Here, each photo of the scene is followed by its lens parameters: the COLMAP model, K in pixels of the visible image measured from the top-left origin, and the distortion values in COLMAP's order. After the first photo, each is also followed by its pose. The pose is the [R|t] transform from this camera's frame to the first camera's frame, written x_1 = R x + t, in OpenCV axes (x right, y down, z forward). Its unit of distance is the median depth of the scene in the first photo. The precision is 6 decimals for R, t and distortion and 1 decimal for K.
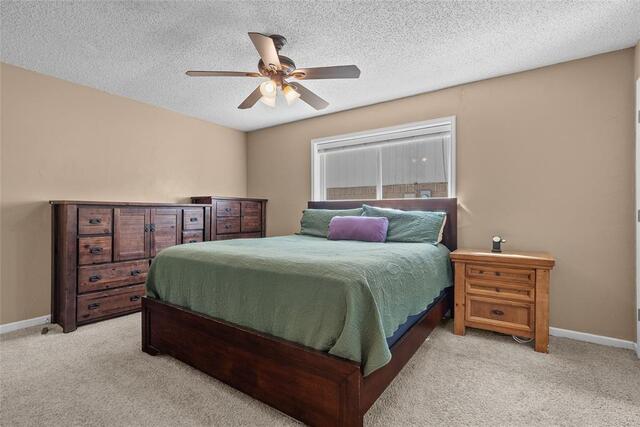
lens RADIAL K [[303.9, 0, 321.5], [0, 303.9, 211.8], [0, 0, 1]] dist [-0.003246, -0.000470]
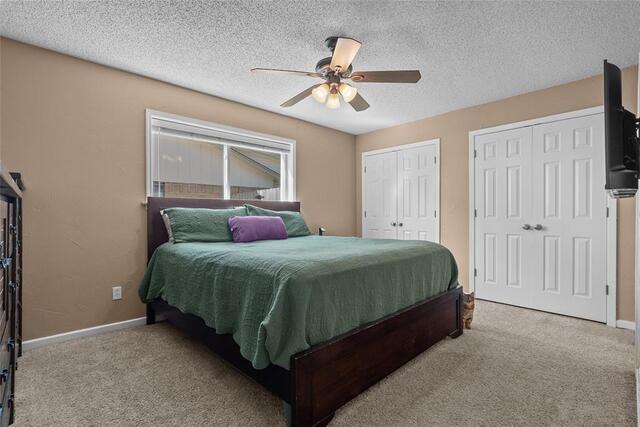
lens RADIAL K [[303.9, 0, 321.5], [0, 303.9, 211.8], [0, 0, 1]] dist [-0.003246, -0.000470]
pose [[0.188726, 0.005513, 0.982014, -0.786095], [-0.002384, 0.999984, -0.005156, 0.004867], [-0.982027, -0.001368, 0.188736, 0.578017]]
